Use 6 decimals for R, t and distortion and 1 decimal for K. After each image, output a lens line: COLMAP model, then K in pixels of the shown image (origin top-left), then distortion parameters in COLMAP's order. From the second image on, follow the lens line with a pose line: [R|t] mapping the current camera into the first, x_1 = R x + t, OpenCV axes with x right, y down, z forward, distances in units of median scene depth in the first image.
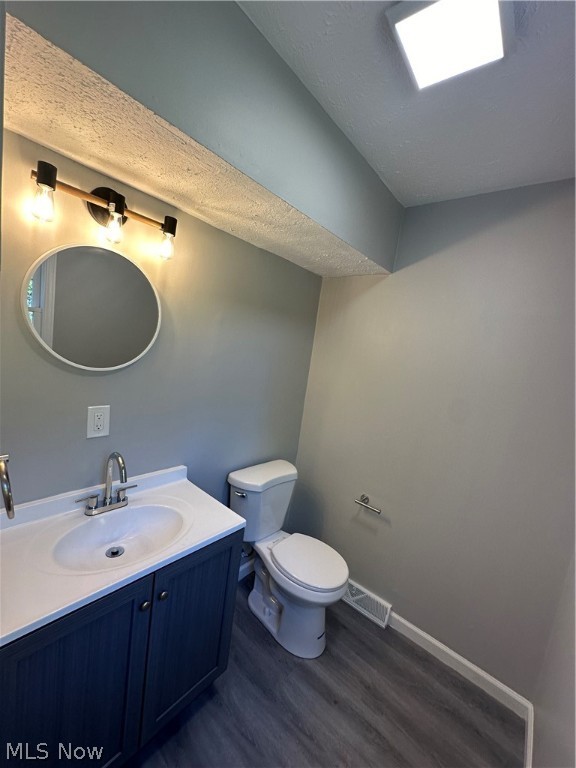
lens RADIAL K [[306.2, 0, 292.7], [0, 306.2, 381.8], [0, 0, 1]] dist [-0.007323, 0.002020]
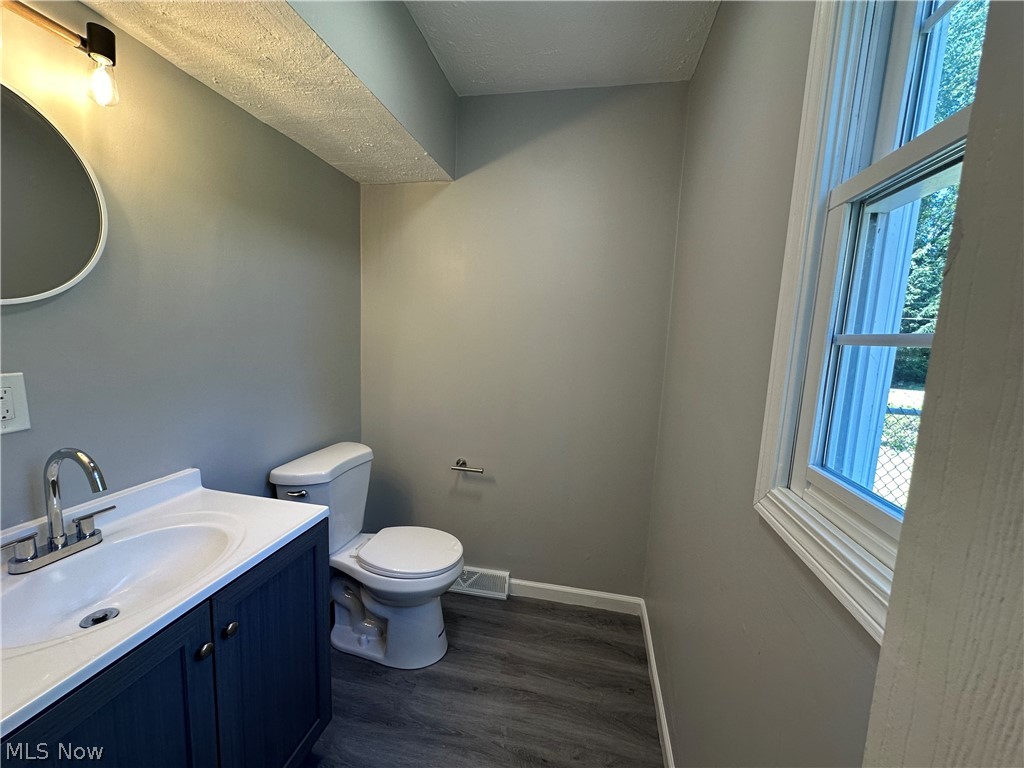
lens RADIAL K [[408.3, 0, 513.0], [0, 408.3, 388.1], [0, 0, 1]] dist [-0.007323, 0.002020]
pose [[0.871720, -0.161204, 0.462728, -0.150533], [0.134965, 0.986798, 0.089523, 0.132678], [-0.471051, -0.015587, 0.881968, -0.036330]]
